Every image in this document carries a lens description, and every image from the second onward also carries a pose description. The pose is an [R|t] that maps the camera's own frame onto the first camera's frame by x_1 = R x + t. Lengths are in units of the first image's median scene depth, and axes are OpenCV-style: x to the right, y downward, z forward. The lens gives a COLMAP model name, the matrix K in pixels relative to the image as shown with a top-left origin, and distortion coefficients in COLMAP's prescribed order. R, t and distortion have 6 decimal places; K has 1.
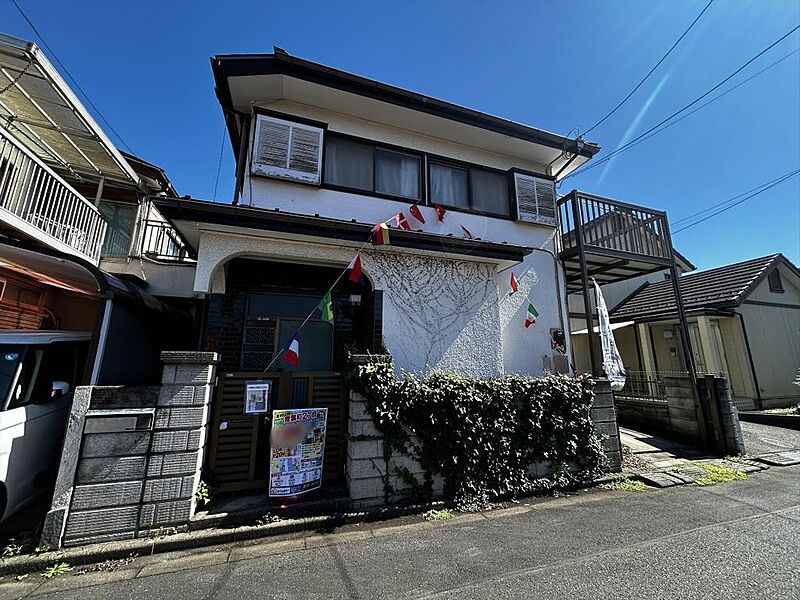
lens RADIAL K [[323.9, 0, 400.0], [0, 323.9, 300.0], [0, 0, 1]] dist [-0.002623, -0.000048]
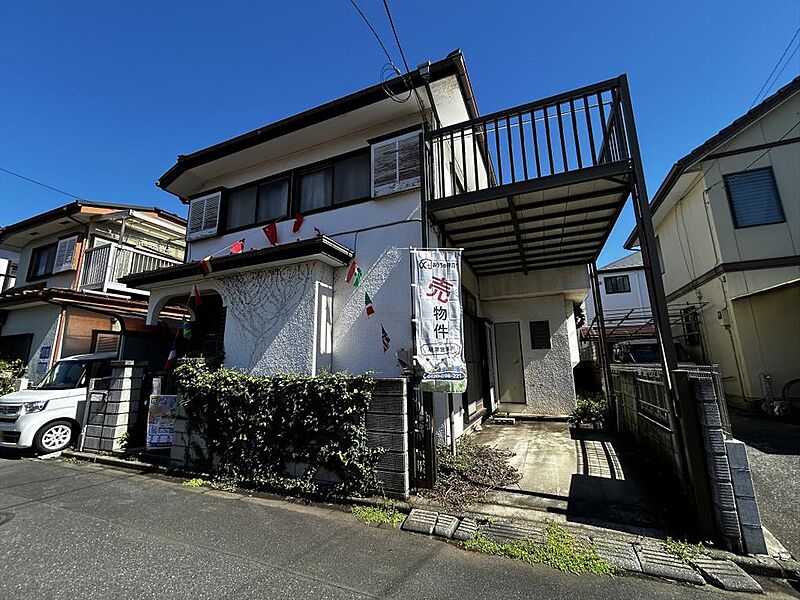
lens RADIAL K [[333.7, 0, 400.0], [0, 333.7, 300.0], [0, 0, 1]] dist [-0.001152, 0.000166]
pose [[0.742054, -0.144350, -0.654613, 1.311879], [0.154185, 0.987111, -0.042890, 0.106527], [0.652367, -0.069105, 0.754746, 0.458006]]
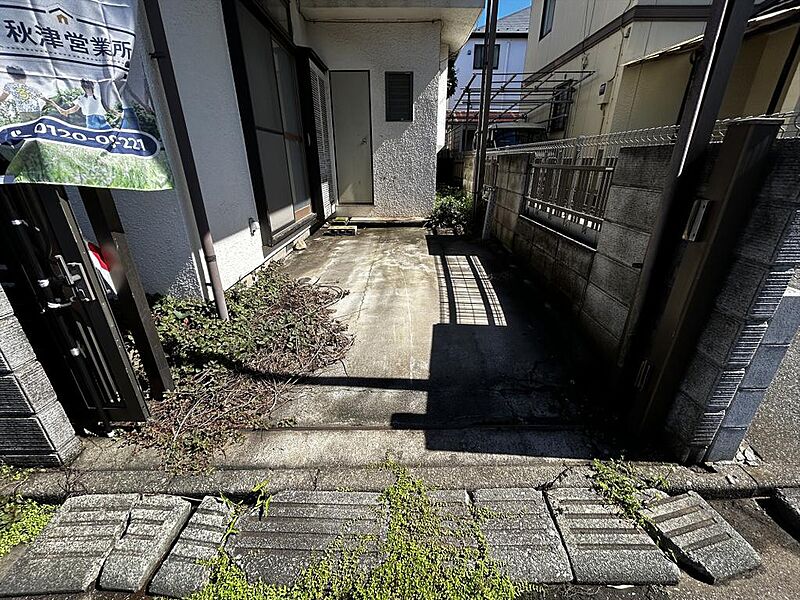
lens RADIAL K [[333.7, 0, 400.0], [0, 333.7, 300.0], [0, 0, 1]] dist [-0.001152, 0.000166]
pose [[0.947750, 0.119947, -0.295604, 1.109830], [0.068621, 0.828279, 0.556098, 0.260447], [0.311545, -0.547326, 0.776771, 0.977143]]
